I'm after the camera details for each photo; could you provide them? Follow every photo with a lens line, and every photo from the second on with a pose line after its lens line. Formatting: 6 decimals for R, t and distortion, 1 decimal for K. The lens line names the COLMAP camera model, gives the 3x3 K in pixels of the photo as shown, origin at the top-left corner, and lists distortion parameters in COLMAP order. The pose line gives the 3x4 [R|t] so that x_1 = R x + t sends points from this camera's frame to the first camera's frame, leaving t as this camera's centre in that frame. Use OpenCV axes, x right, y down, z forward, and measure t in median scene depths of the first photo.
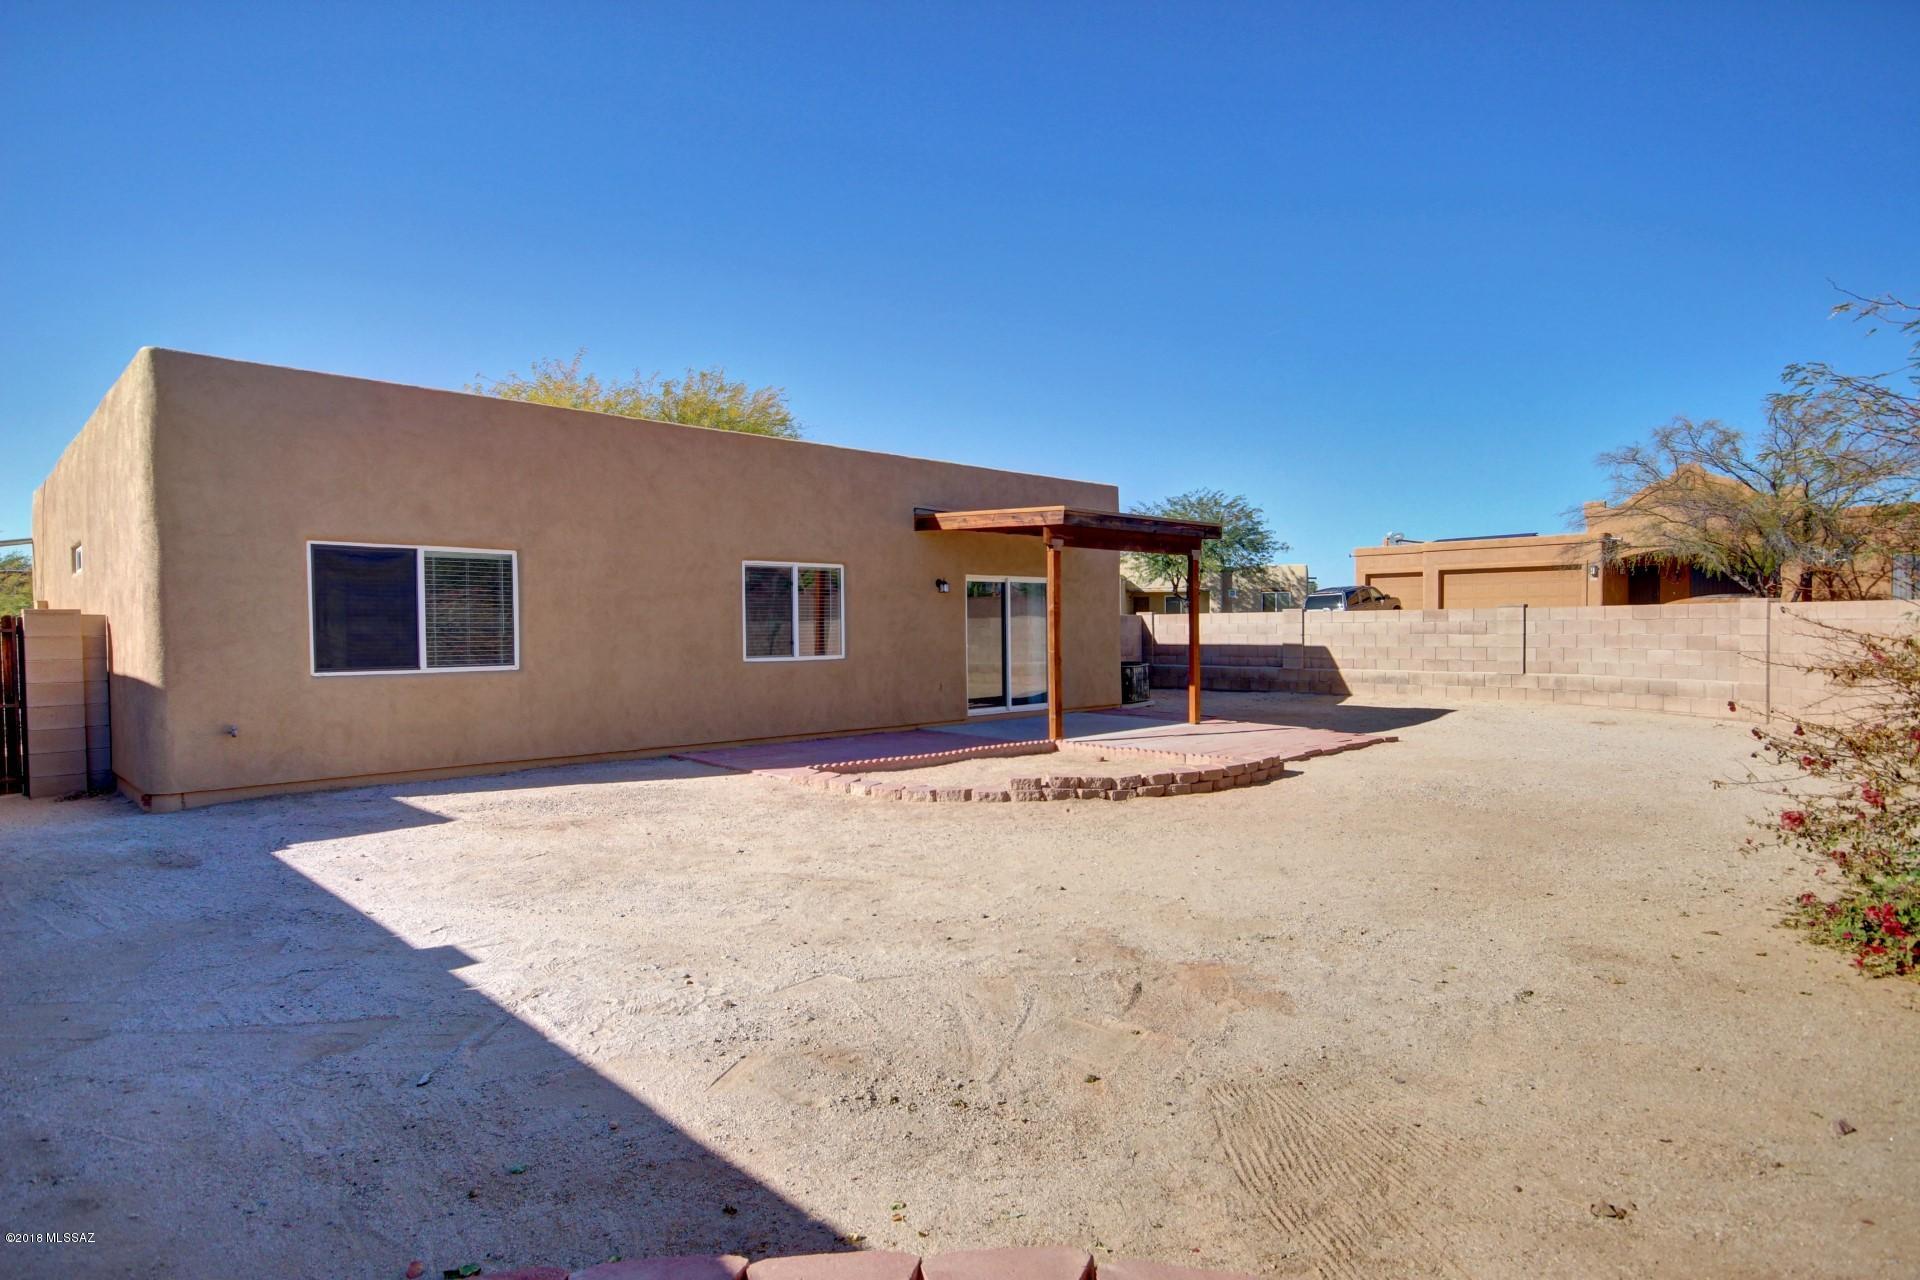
lens RADIAL K [[1059.2, 0, 979.3], [0, 1059.2, 641.8], [0, 0, 1]] dist [0.005100, -0.001264]
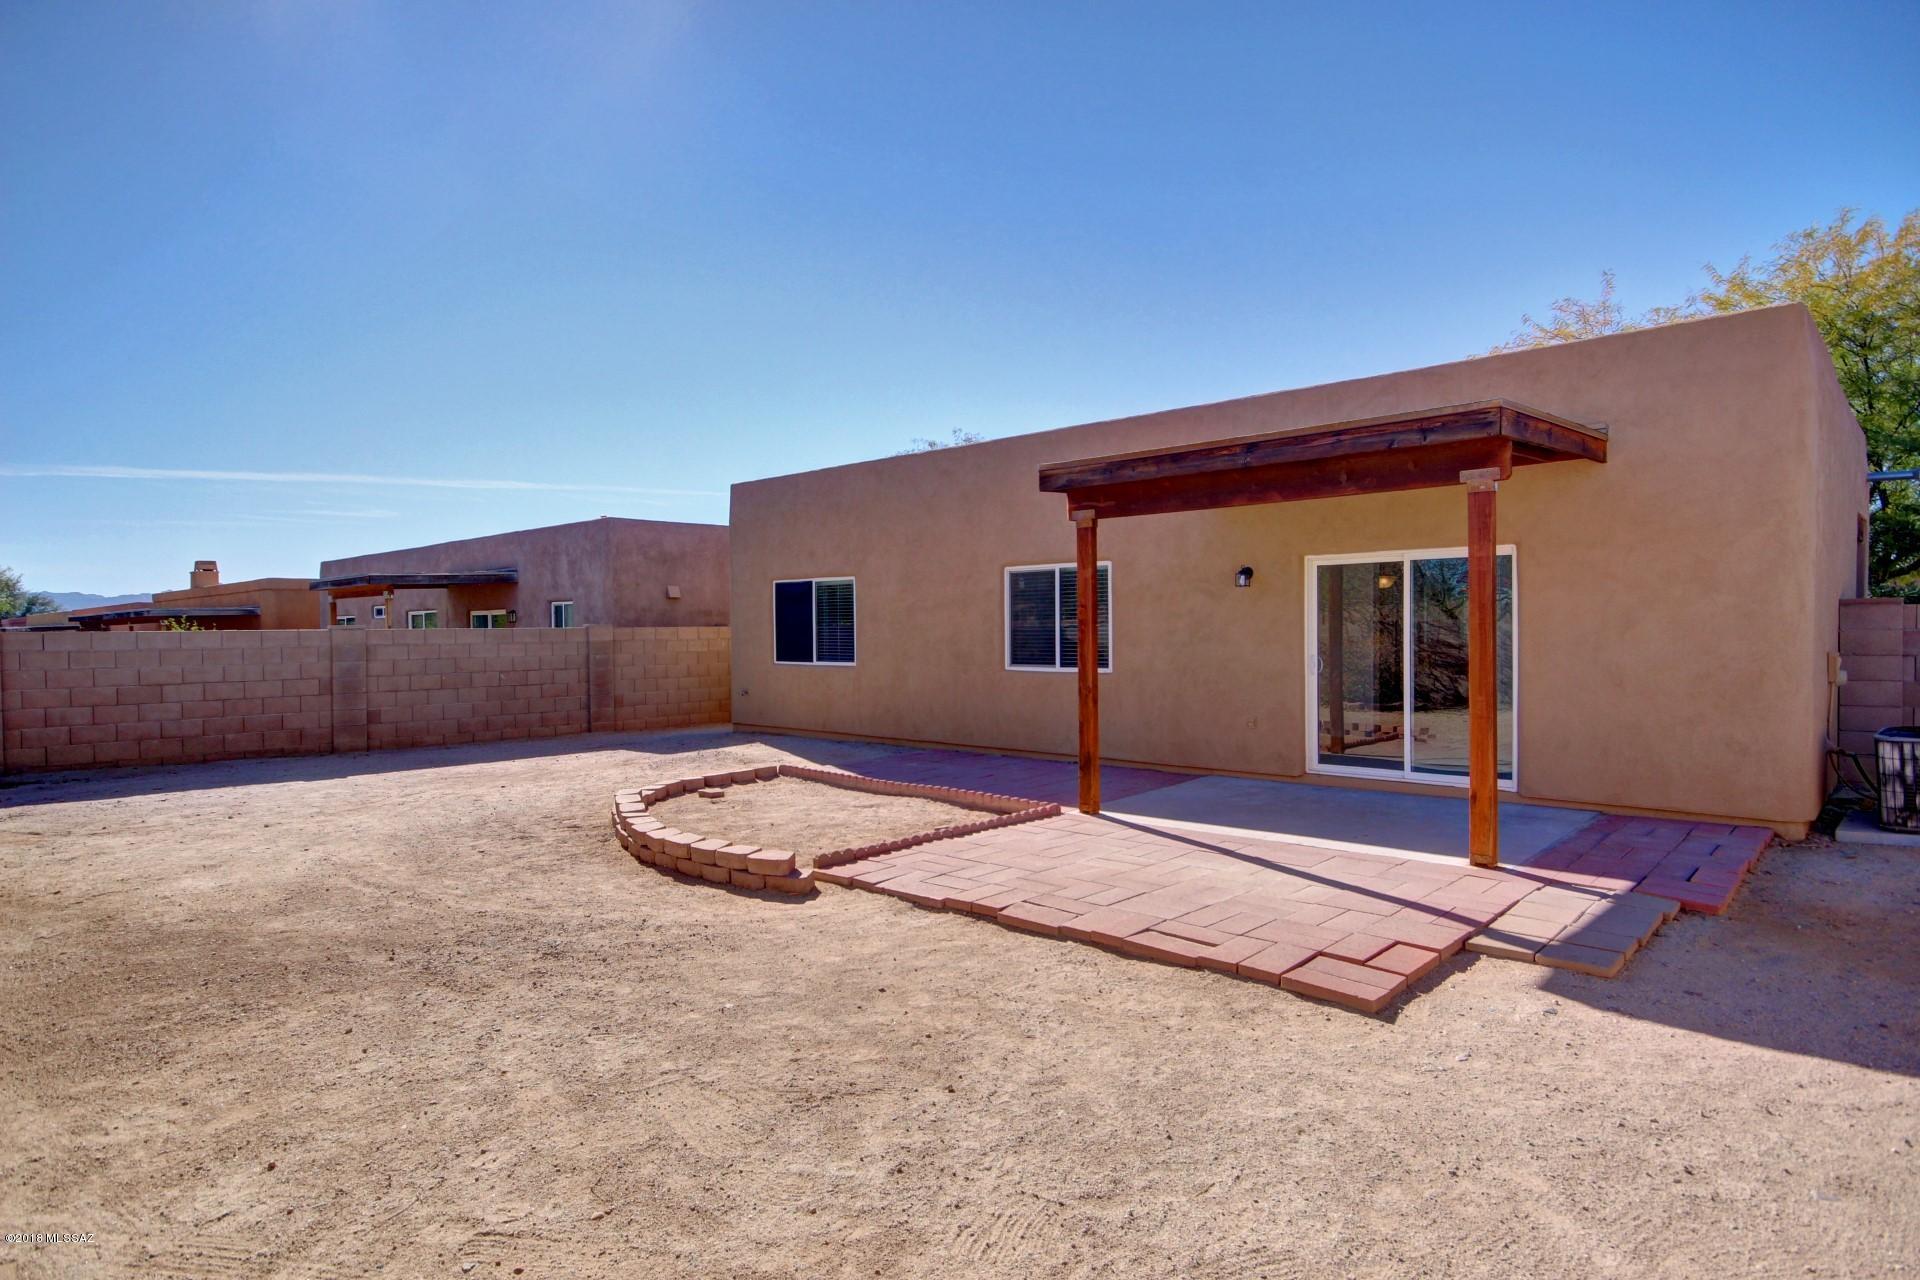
lens RADIAL K [[1059.2, 0, 974.4], [0, 1059.2, 633.6], [0, 0, 1]] dist [0.005100, -0.001264]
pose [[0.057593, 0.011239, -0.998277, 0.834270], [-0.009410, 0.999898, 0.010715, -0.028081], [0.998296, 0.008776, 0.057693, 1.008391]]
